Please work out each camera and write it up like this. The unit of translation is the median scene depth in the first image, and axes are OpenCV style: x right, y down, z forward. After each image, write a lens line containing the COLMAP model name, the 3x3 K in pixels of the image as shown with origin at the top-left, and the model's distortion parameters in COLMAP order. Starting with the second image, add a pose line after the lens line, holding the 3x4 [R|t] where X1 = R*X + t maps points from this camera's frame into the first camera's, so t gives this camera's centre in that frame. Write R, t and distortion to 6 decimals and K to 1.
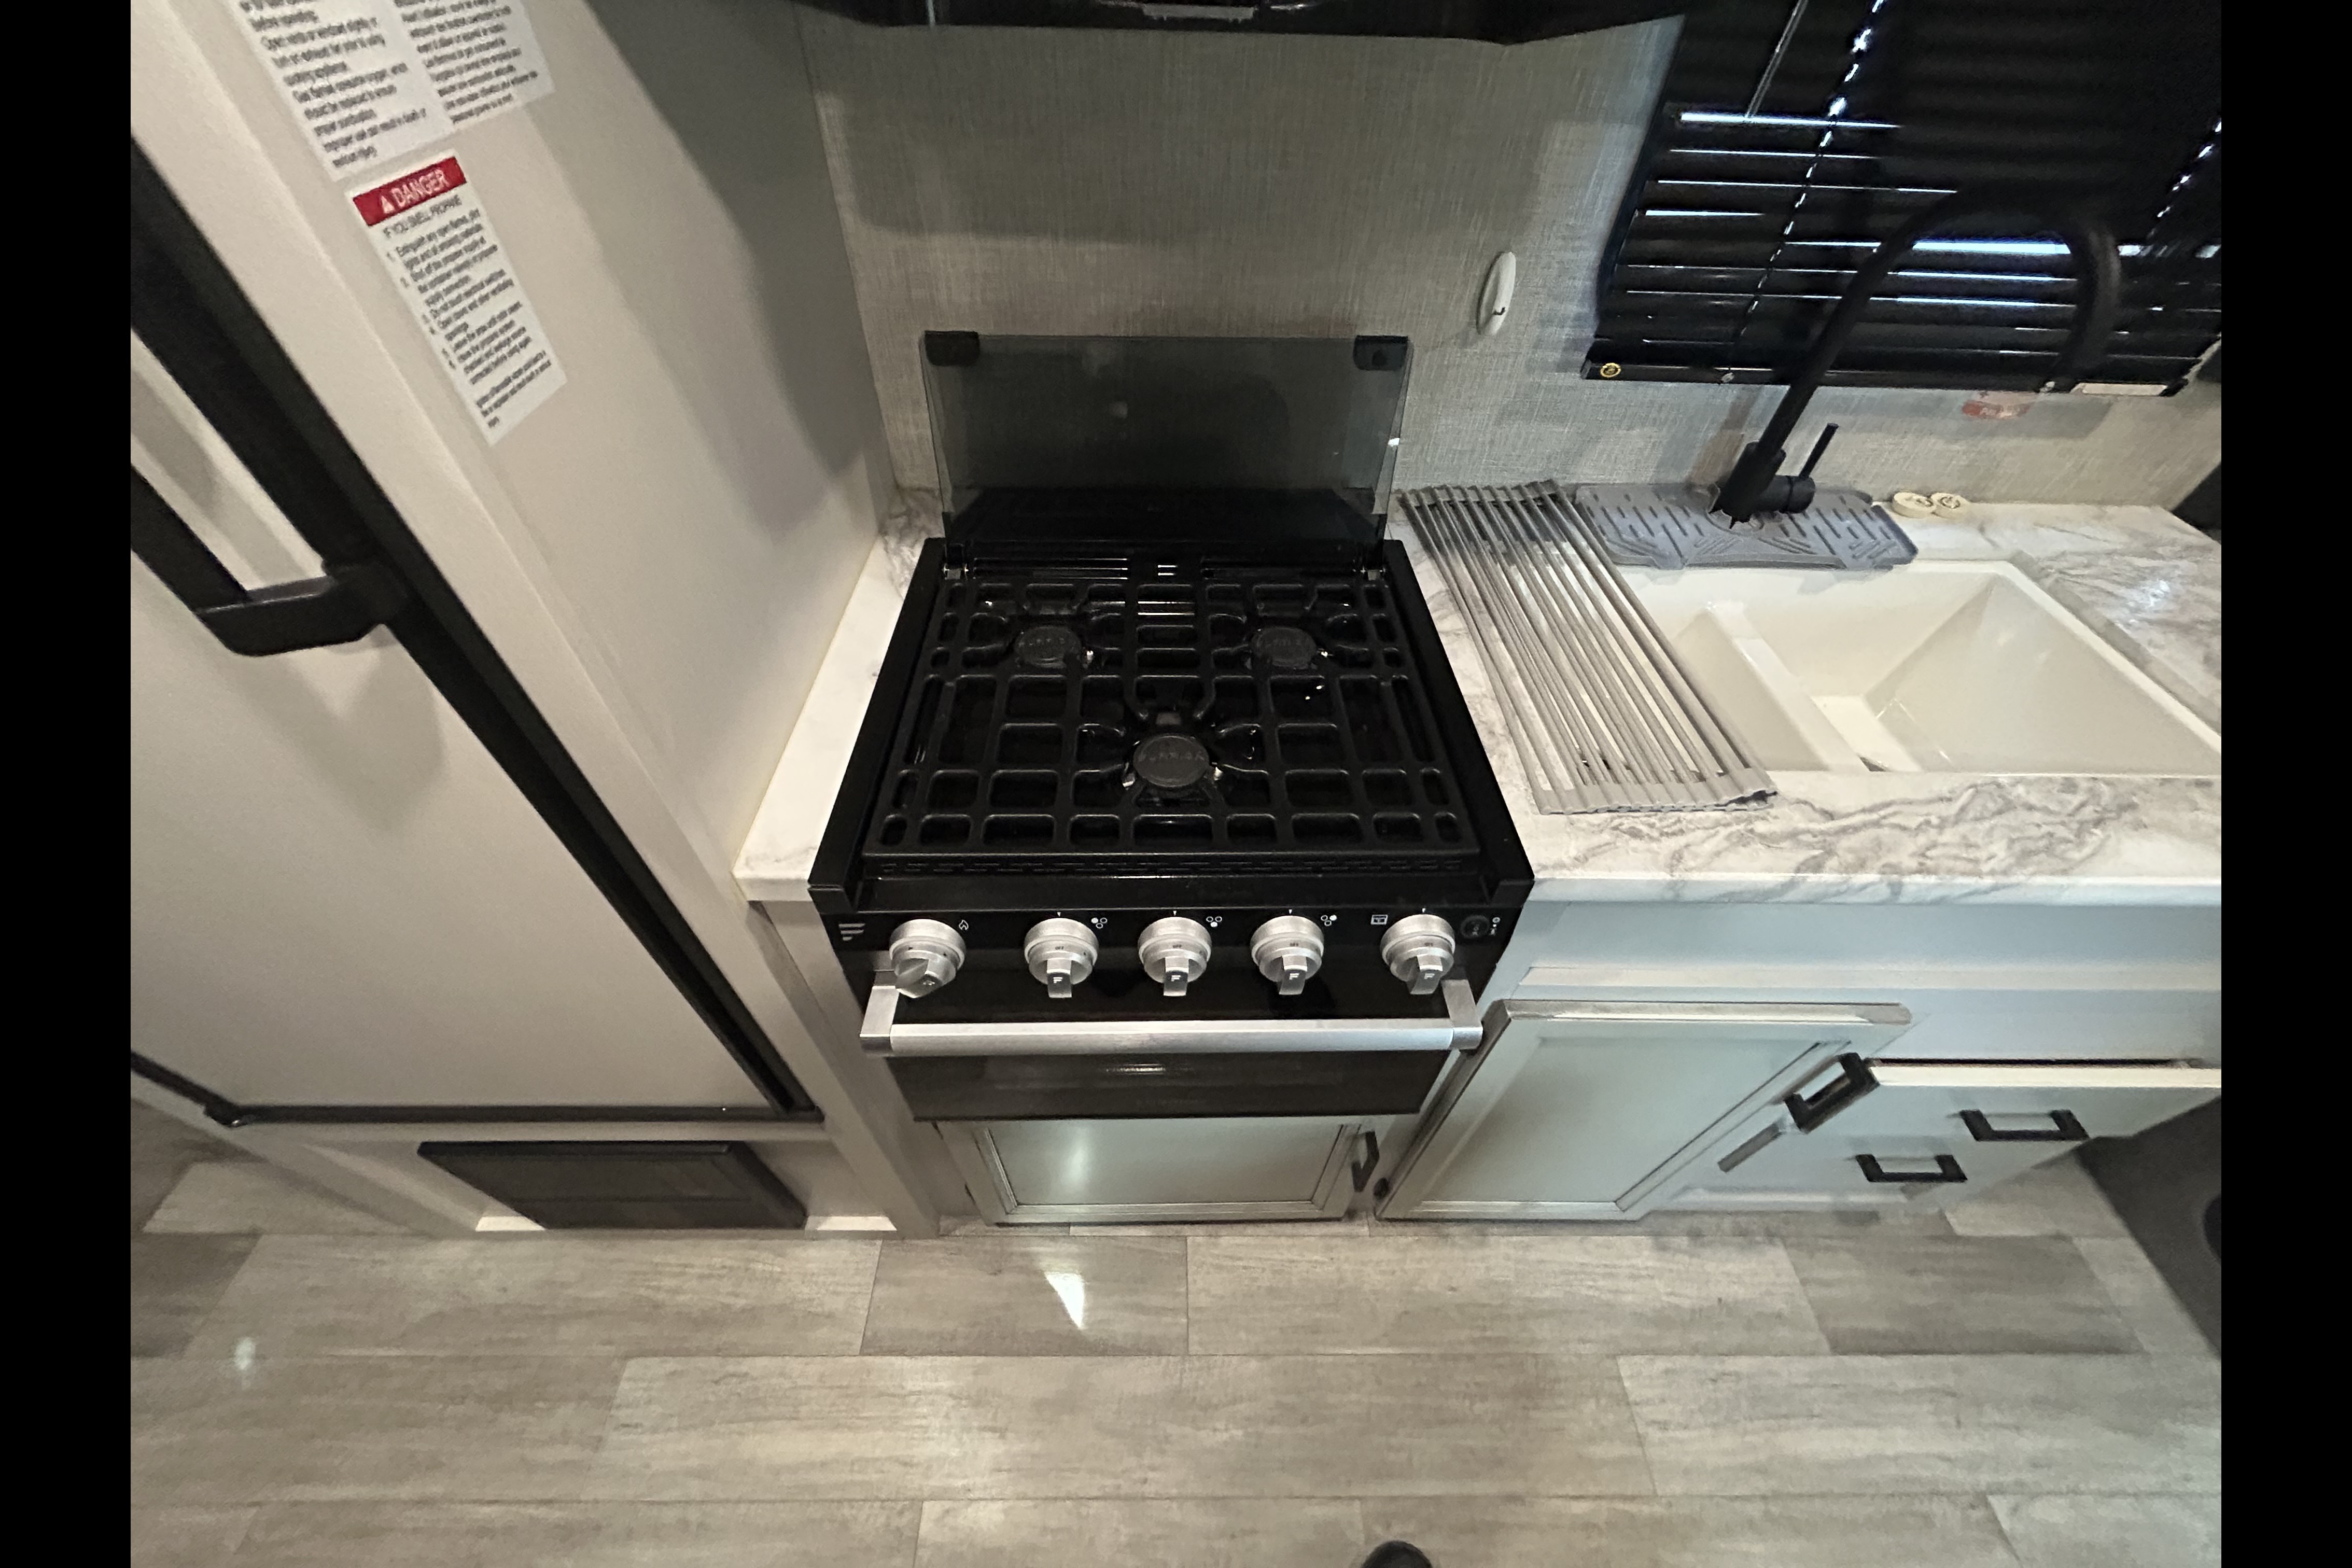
lens RADIAL K [[850.9, 0, 1174.5], [0, 850.9, 780.6], [0, 0, 1]] dist [-0.000938, 0.000603]
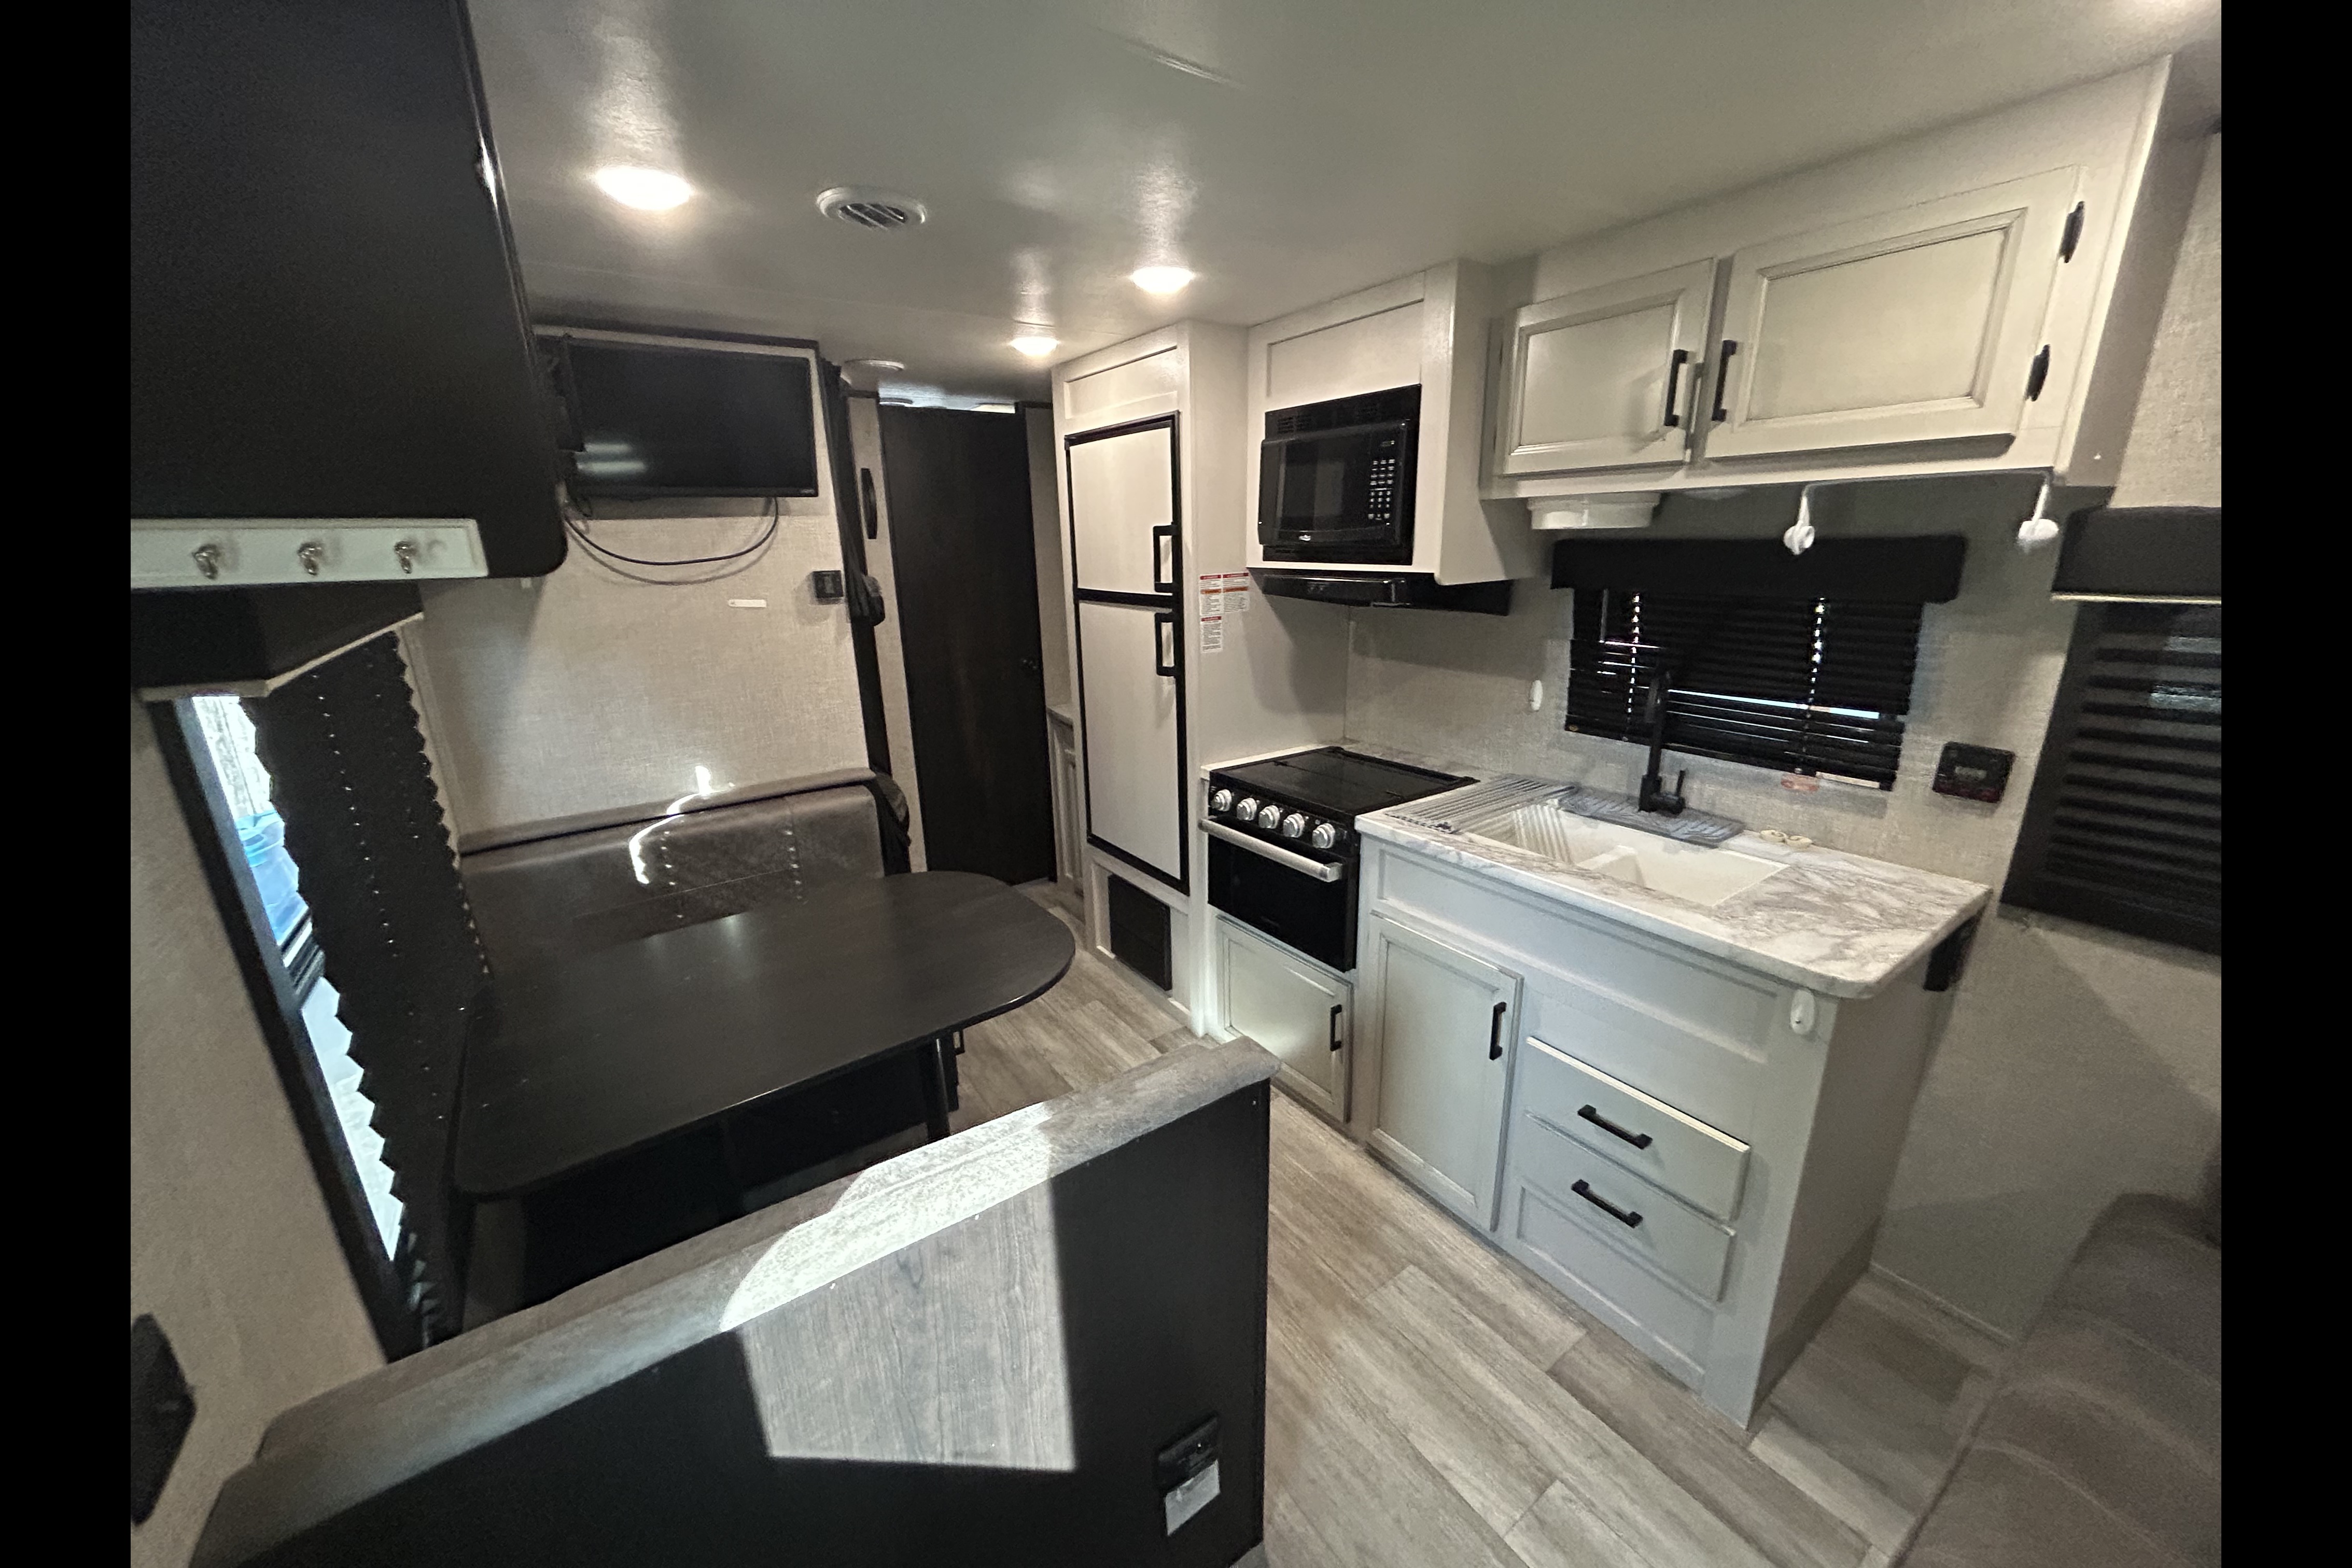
lens RADIAL K [[850.9, 0, 1170.5], [0, 850.9, 783.4], [0, 0, 1]] dist [-0.000938, 0.000603]
pose [[0.564268, 0.193536, -0.802586, 1.454695], [-0.577956, 0.786795, -0.216611, 0.627649], [0.589549, 0.586086, 0.555819, -0.685701]]
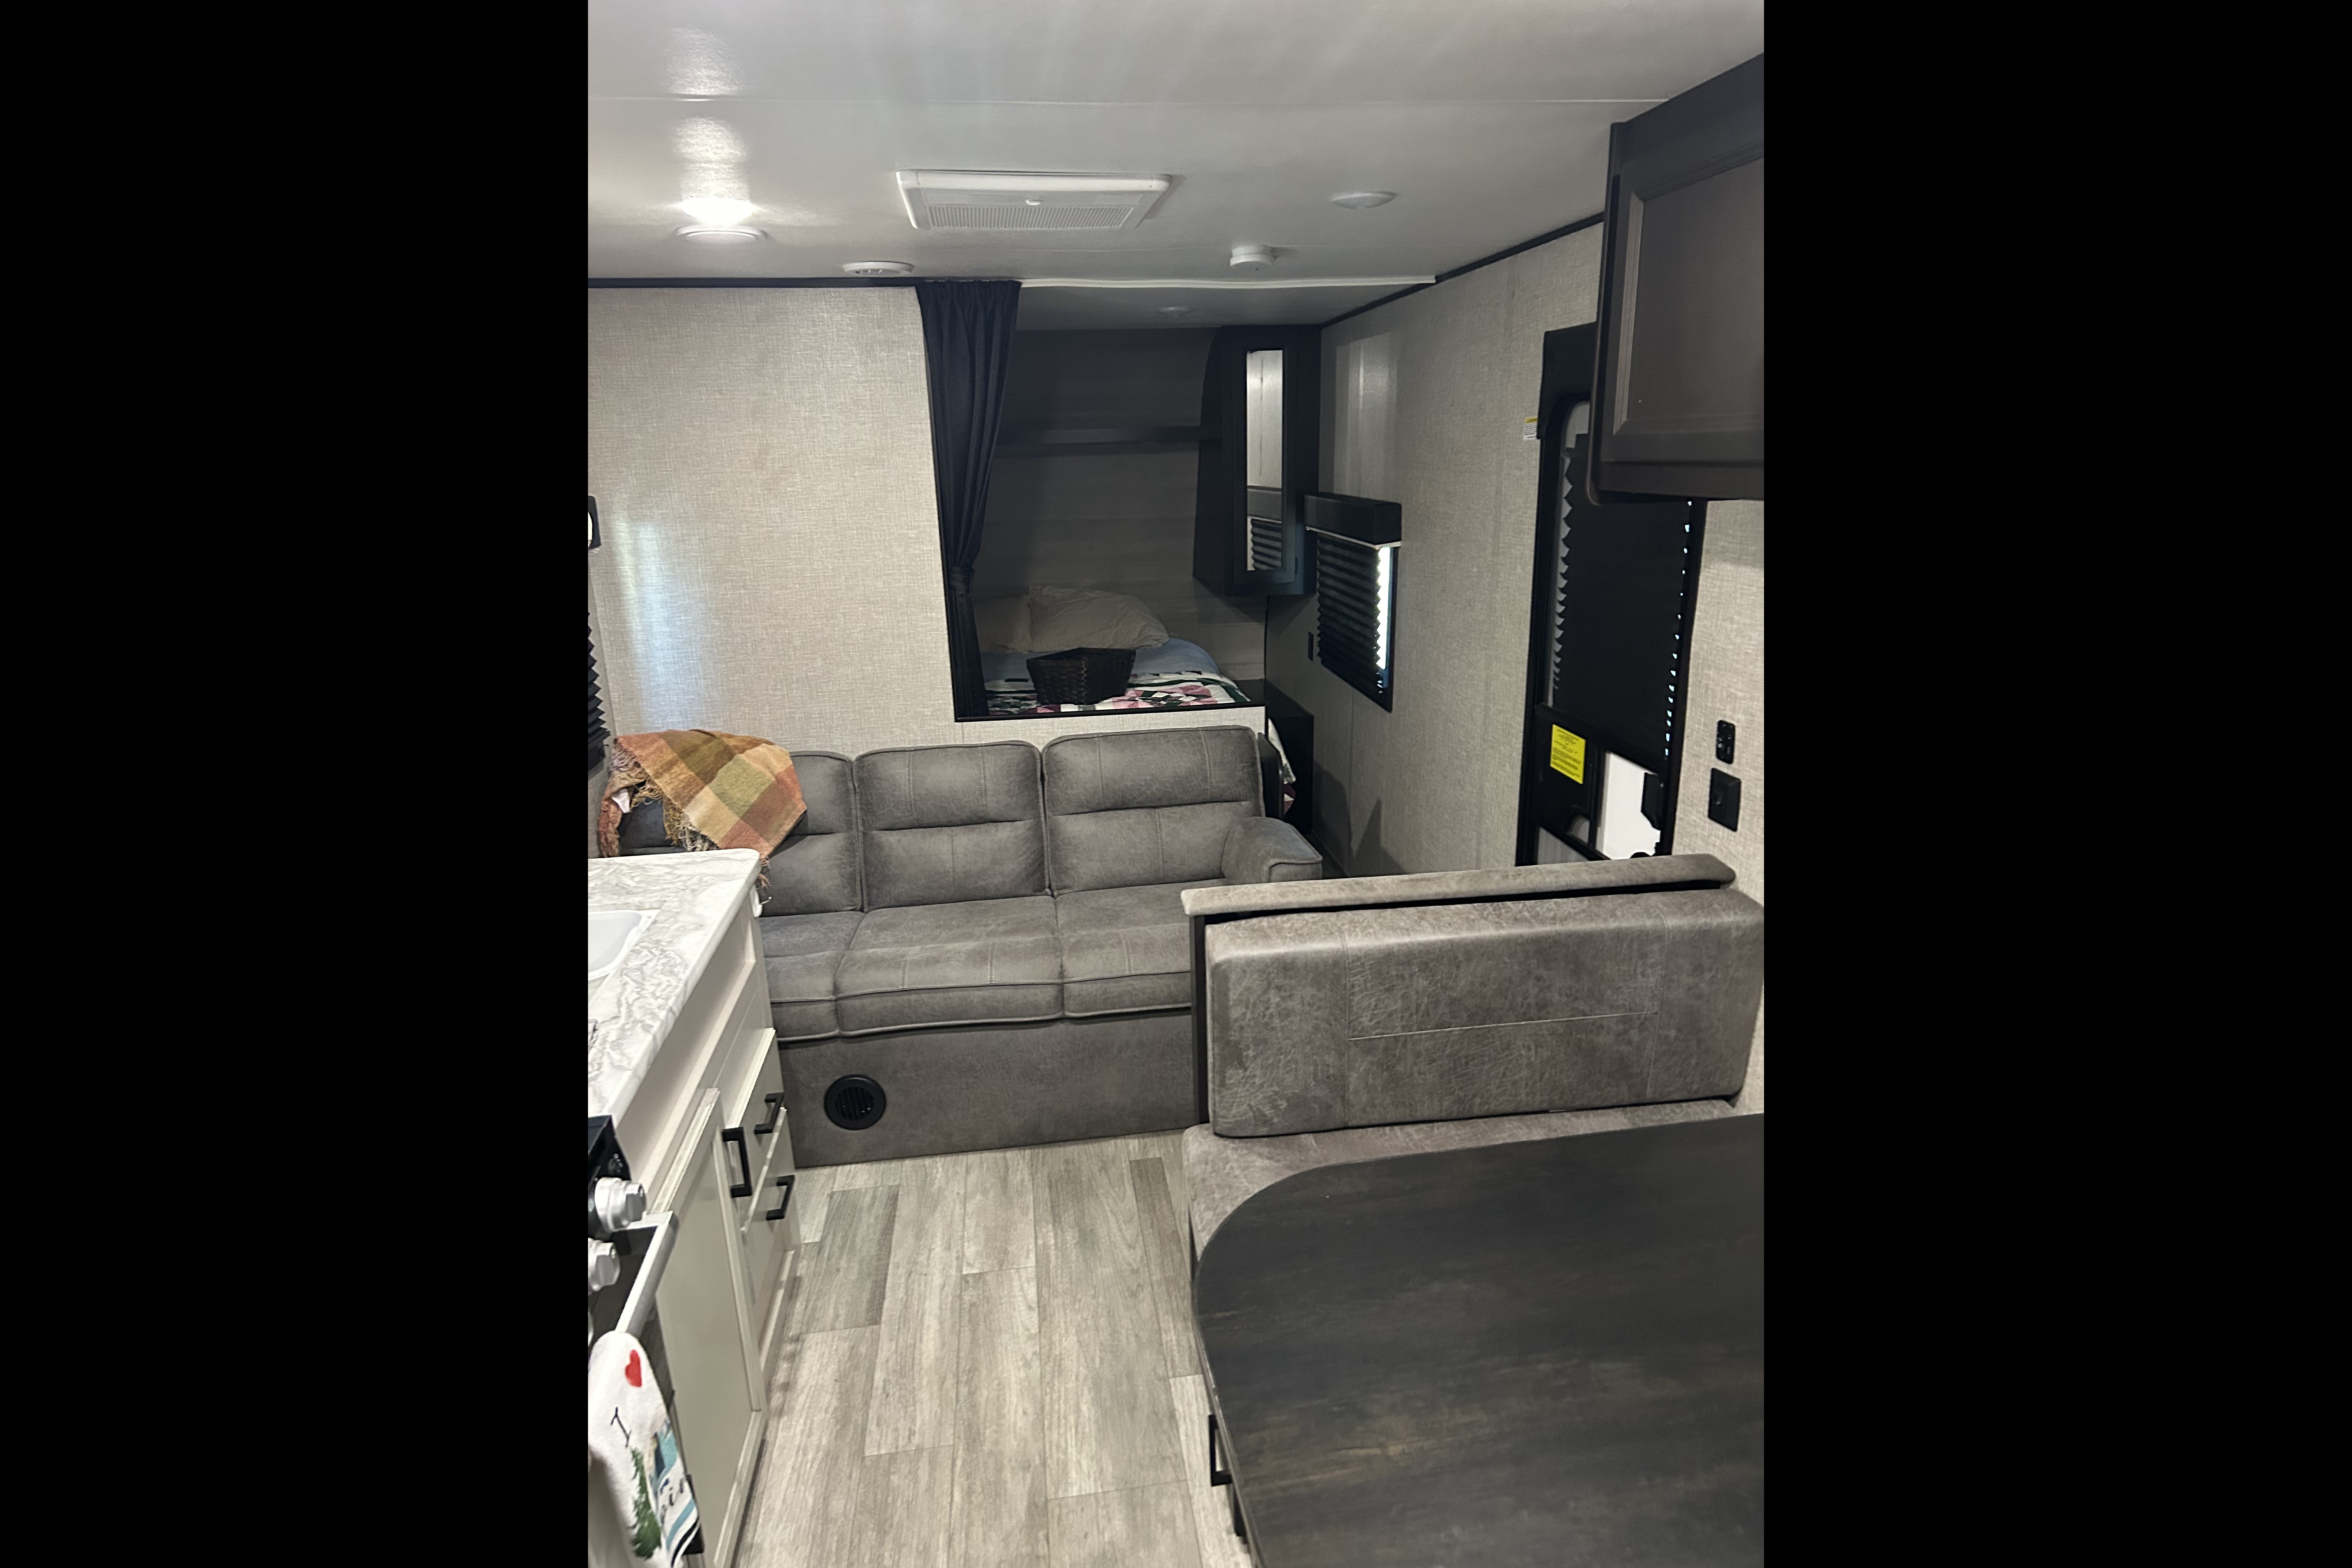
lens RADIAL K [[1188.6, 0, 1159.8], [0, 1188.6, 781.4], [0, 0, 1]] dist [0.009007, -0.000175]
pose [[-0.124943, -0.292541, 0.948055, -0.920411], [0.745031, 0.603376, 0.284370, -0.068448], [-0.655224, 0.741860, 0.142565, -0.237354]]
